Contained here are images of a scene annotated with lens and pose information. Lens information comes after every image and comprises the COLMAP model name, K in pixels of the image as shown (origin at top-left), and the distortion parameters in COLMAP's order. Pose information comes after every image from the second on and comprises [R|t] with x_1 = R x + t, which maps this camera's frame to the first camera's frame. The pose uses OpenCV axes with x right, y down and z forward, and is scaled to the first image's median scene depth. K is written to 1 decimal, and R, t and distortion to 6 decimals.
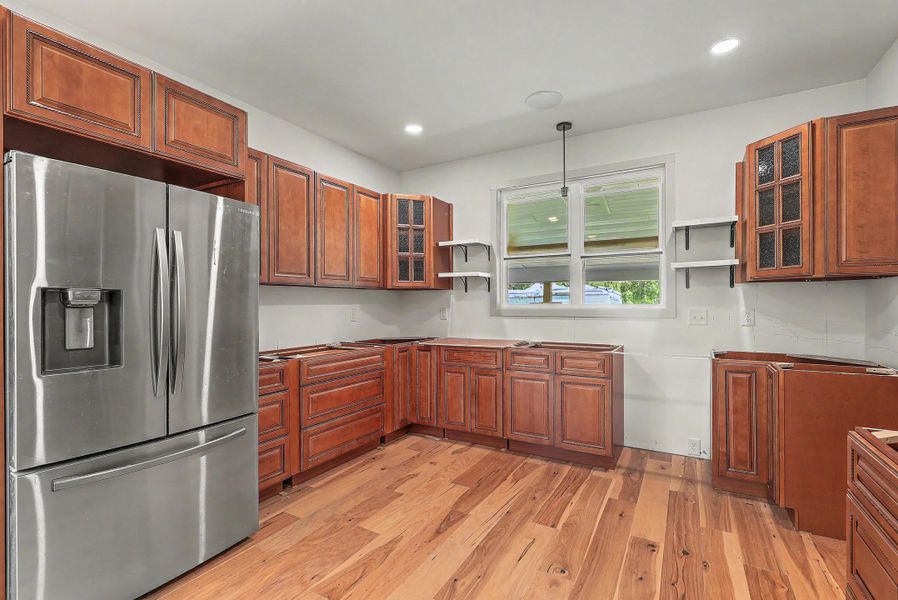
lens RADIAL K [[406.5, 0, 452.8], [0, 406.5, 303.6], [0, 0, 1]] dist [0.000562, -0.000111]
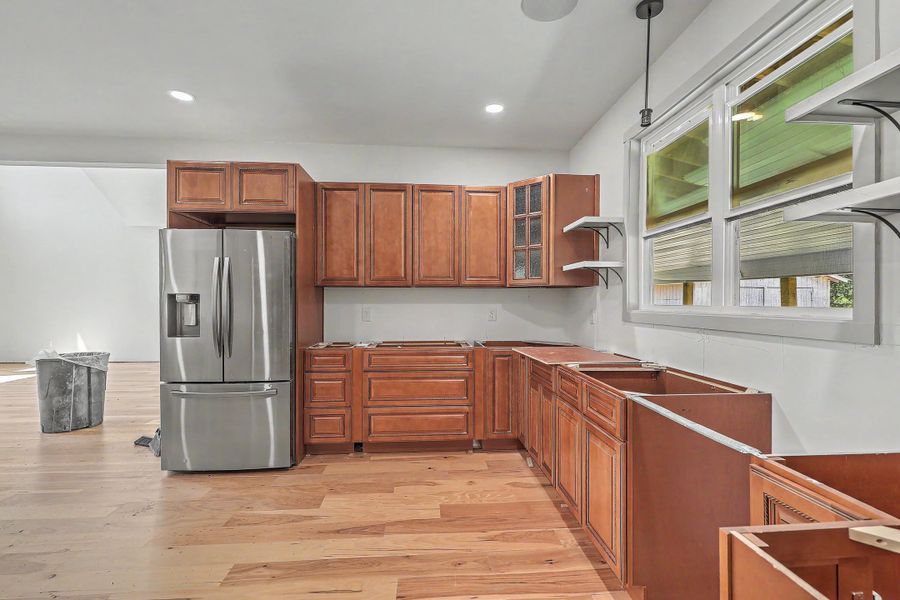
lens RADIAL K [[407.4, 0, 458.6], [0, 407.4, 302.9], [0, 0, 1]] dist [0.000562, -0.000111]
pose [[0.566450, 0.007322, -0.824064, 0.621570], [-0.005436, 0.999972, 0.005148, -0.005397], [0.824078, 0.001563, 0.566474, 0.437812]]
